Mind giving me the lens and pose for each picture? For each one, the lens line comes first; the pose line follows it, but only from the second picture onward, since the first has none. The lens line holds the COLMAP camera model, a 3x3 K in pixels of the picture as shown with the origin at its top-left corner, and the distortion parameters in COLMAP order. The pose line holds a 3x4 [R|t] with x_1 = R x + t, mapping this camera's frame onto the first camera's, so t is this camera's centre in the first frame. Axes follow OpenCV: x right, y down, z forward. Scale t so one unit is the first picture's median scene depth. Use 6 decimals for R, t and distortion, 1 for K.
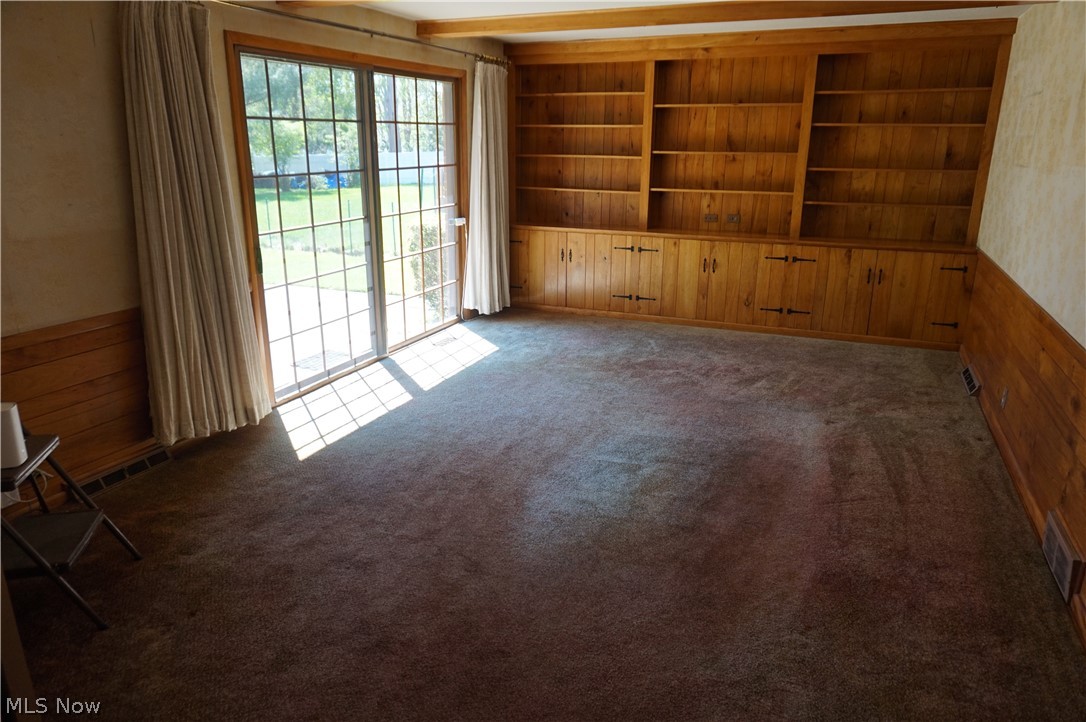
lens RADIAL K [[730.8, 0, 550.4], [0, 730.8, 364.5], [0, 0, 1]] dist [-0.034321, 0.027952]
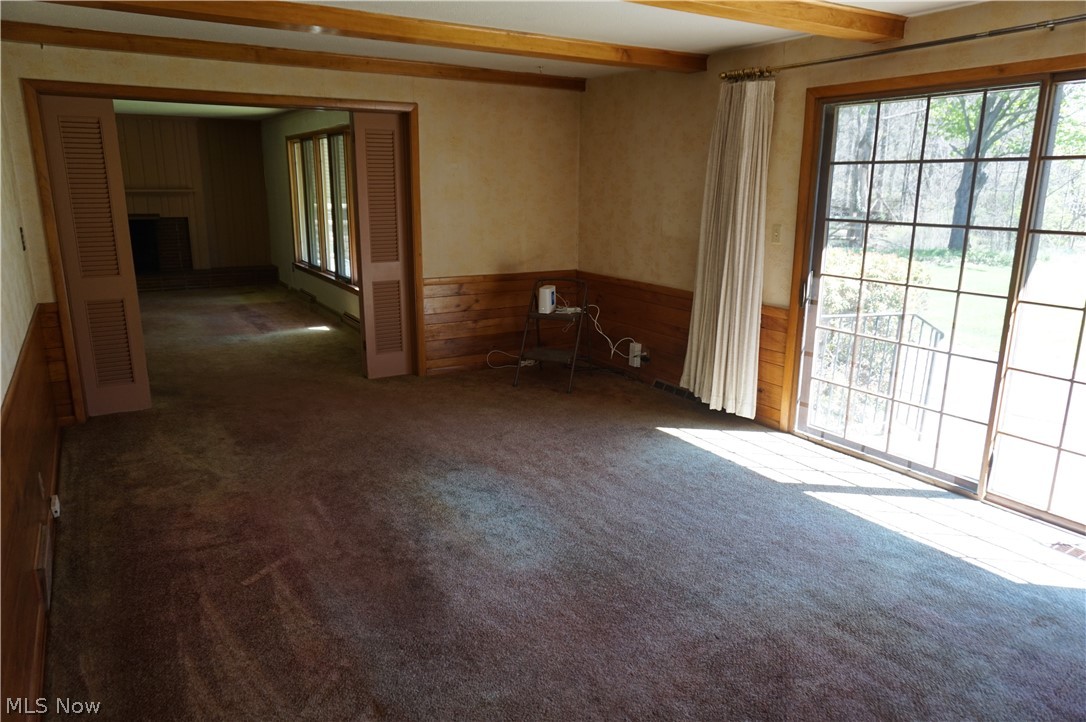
lens RADIAL K [[730.8, 0, 544.5], [0, 730.8, 366.1], [0, 0, 1]] dist [-0.034321, 0.027952]
pose [[-0.578191, 0.193354, -0.792659, 0.479355], [-0.253608, 0.880799, 0.399844, -0.266682], [0.775485, 0.432211, -0.460235, 0.868020]]
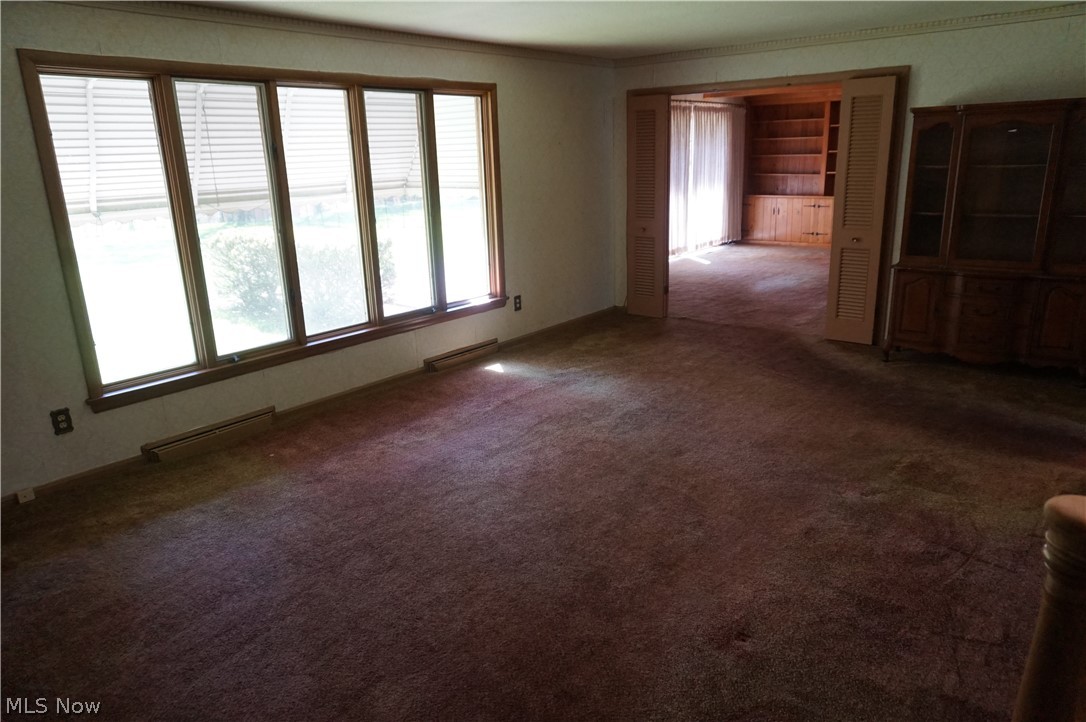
lens RADIAL K [[730.8, 0, 549.7], [0, 730.8, 358.2], [0, 0, 1]] dist [-0.034321, 0.027952]
pose [[0.960679, 0.040834, -0.274641, -0.006972], [-0.047777, 0.998684, -0.018635, 0.288645], [0.273518, 0.031024, 0.961366, -0.912432]]
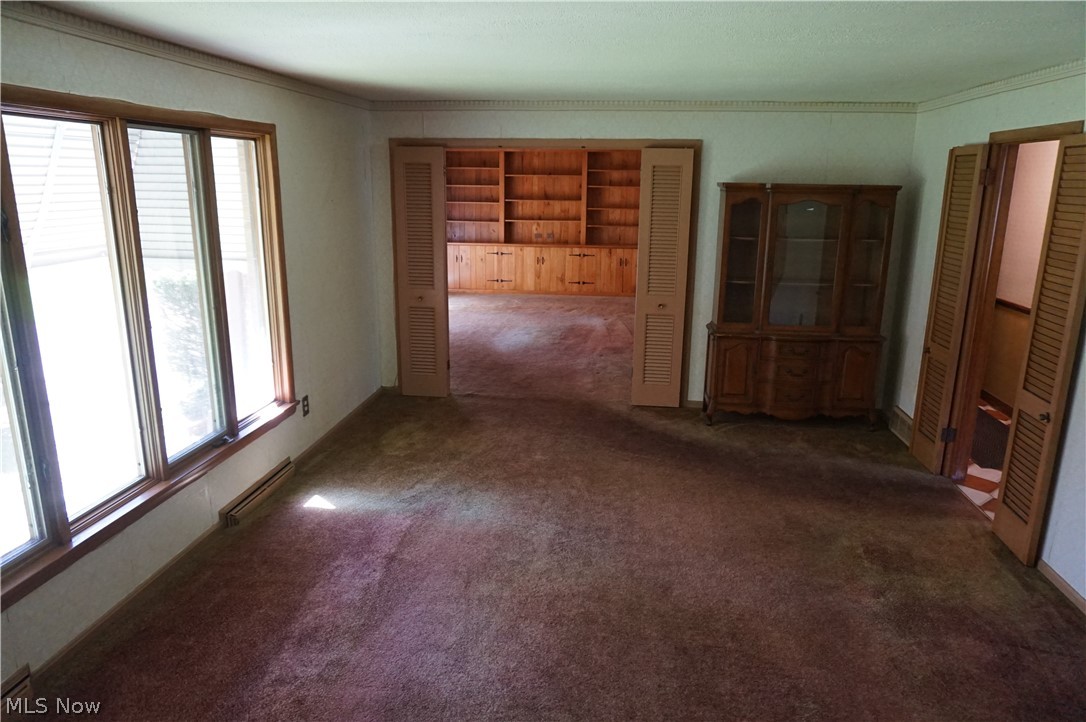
lens RADIAL K [[730.8, 0, 544.9], [0, 730.8, 357.8], [0, 0, 1]] dist [-0.034321, 0.027952]
pose [[0.960603, -0.060292, 0.271306, -0.290537], [0.076521, 0.995832, -0.049635, 0.203531], [-0.267182, 0.068441, 0.961213, -0.774463]]
